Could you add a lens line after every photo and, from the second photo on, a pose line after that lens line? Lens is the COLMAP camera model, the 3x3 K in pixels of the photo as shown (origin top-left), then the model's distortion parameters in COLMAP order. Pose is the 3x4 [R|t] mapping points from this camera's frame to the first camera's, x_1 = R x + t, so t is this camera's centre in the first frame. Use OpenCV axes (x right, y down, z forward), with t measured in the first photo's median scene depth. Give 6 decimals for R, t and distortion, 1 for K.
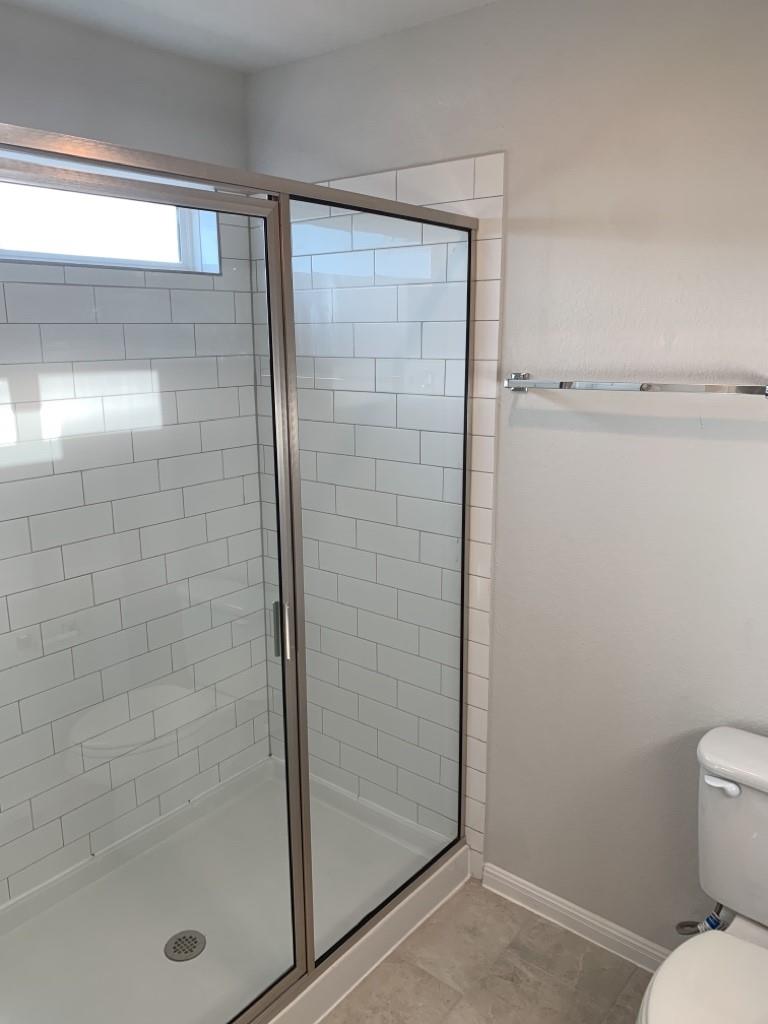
lens RADIAL K [[785.0, 0, 366.0], [0, 785.0, 512.8], [0, 0, 1]] dist [0.049921, -0.086842]
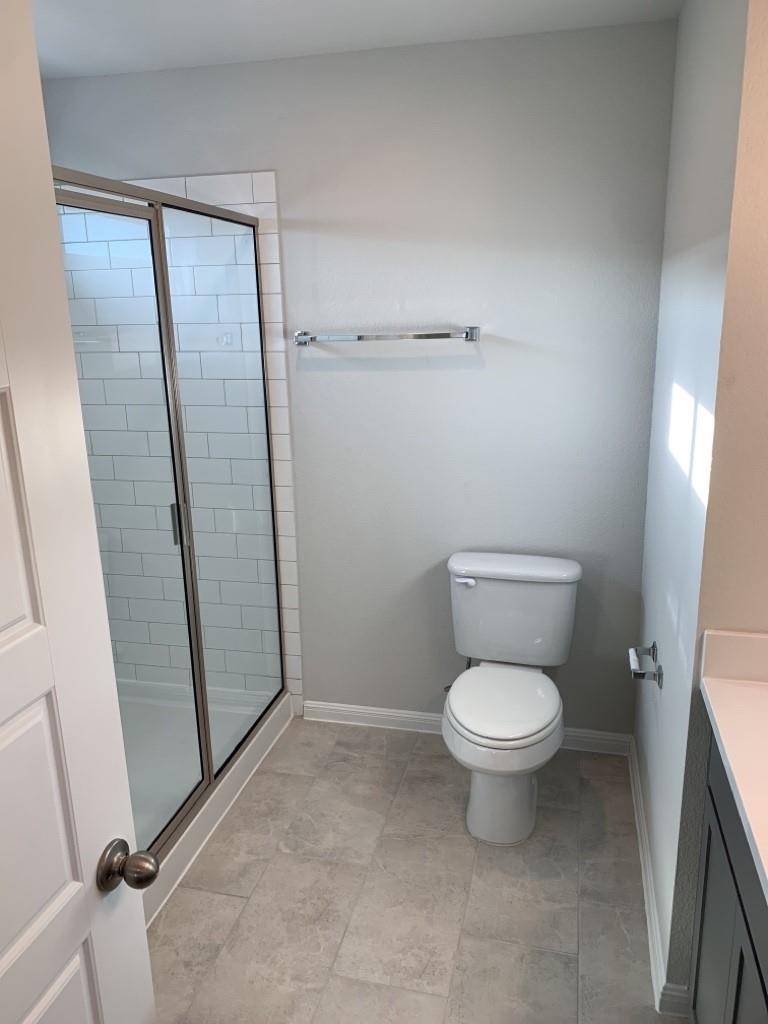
lens RADIAL K [[779.5, 0, 410.9], [0, 779.5, 510.8], [0, 0, 1]] dist [0.041780, 0.000512]
pose [[0.885996, -0.126959, 0.445973, -0.286358], [0.111107, 0.991895, 0.061640, 0.070994], [-0.450184, -0.005062, 0.892921, -0.318358]]
